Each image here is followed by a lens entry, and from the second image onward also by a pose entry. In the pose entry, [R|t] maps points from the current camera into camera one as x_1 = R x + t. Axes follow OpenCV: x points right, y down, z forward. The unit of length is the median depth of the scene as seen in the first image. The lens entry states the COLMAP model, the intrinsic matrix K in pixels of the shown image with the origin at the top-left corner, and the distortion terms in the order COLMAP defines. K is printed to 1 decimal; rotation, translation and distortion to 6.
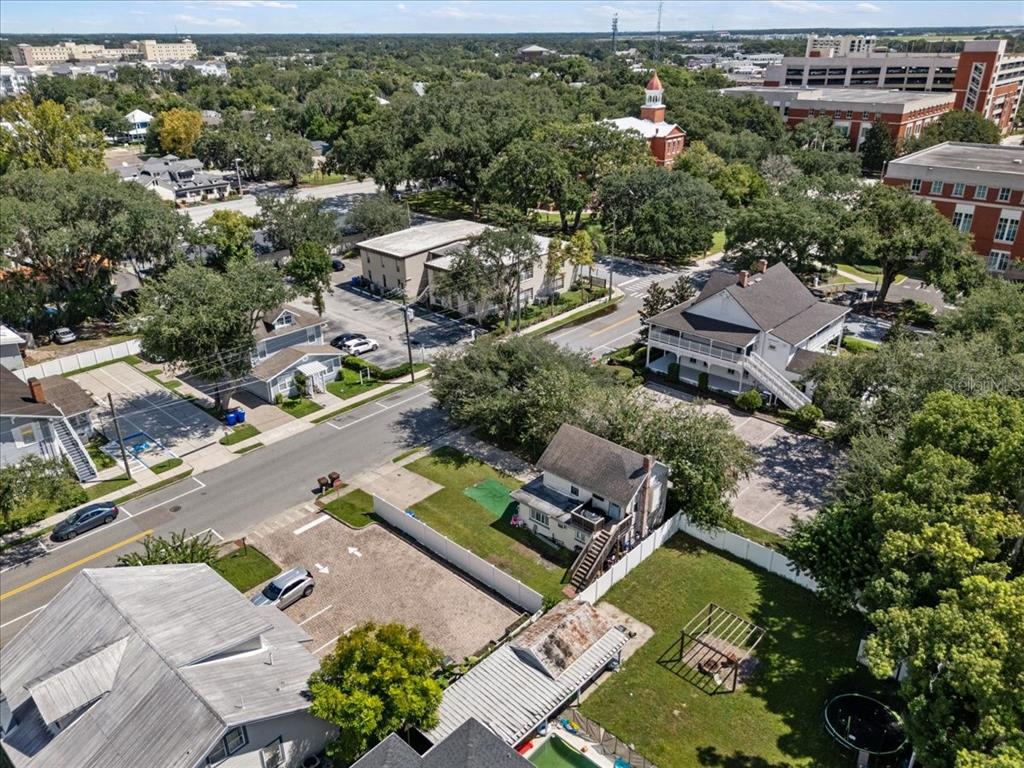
lens RADIAL K [[754.1, 0, 512.0], [0, 754.1, 384.0], [0, 0, 1]] dist [0.082507, -0.089736]
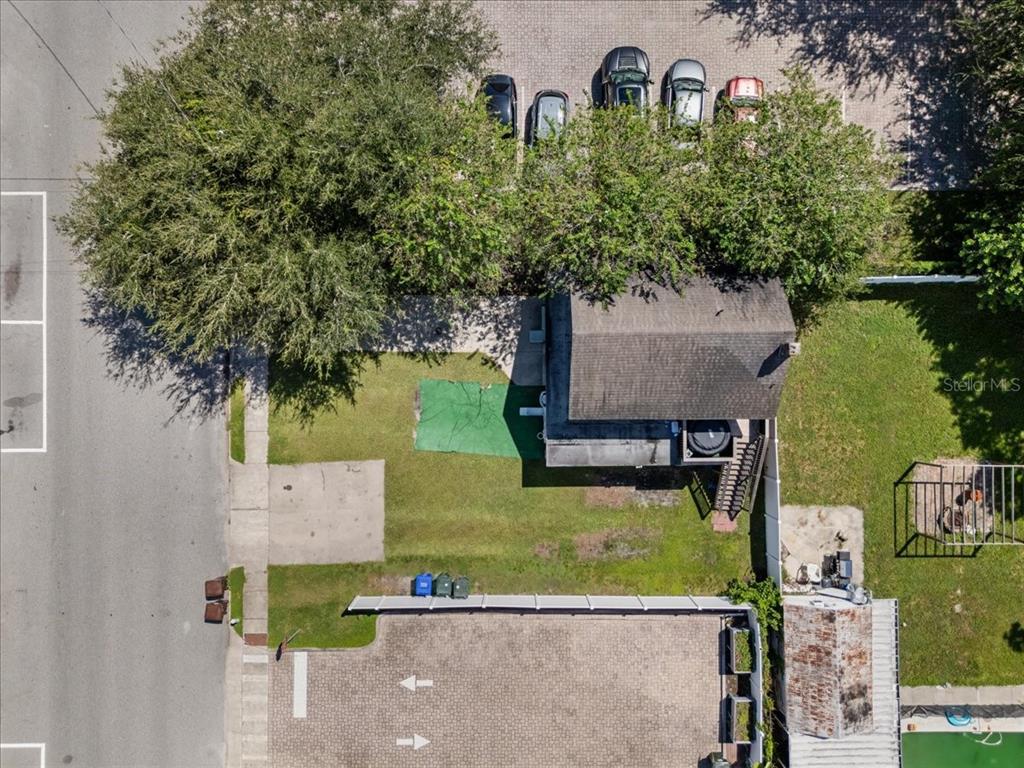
lens RADIAL K [[754.1, 0, 512.0], [0, 754.1, 384.0], [0, 0, 1]] dist [0.082507, -0.089736]
pose [[0.731693, -0.681562, 0.009930, 0.012601], [0.284508, 0.318608, 0.904181, -0.356819], [-0.619419, -0.658758, 0.427033, 0.733286]]
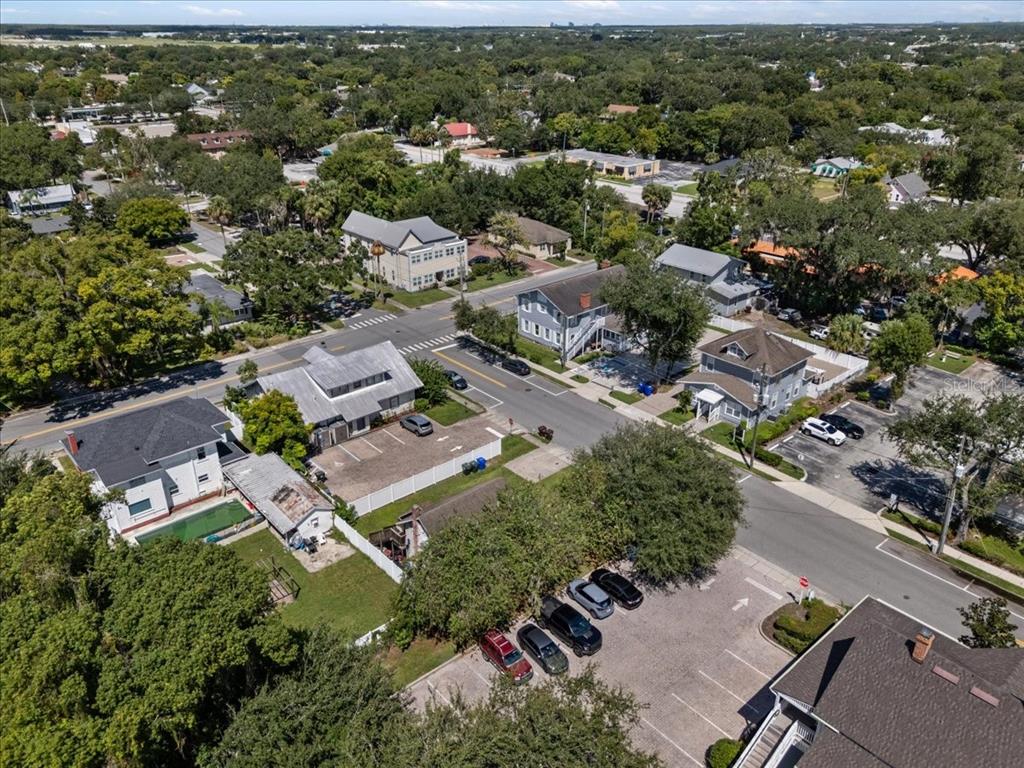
lens RADIAL K [[754.1, 0, 512.0], [0, 754.1, 384.0], [0, 0, 1]] dist [0.082507, -0.089736]
pose [[-0.107936, 0.432425, -0.895186, 0.876031], [-0.413375, 0.799394, 0.435994, -0.473154], [0.904141, 0.417107, 0.092470, 0.793361]]
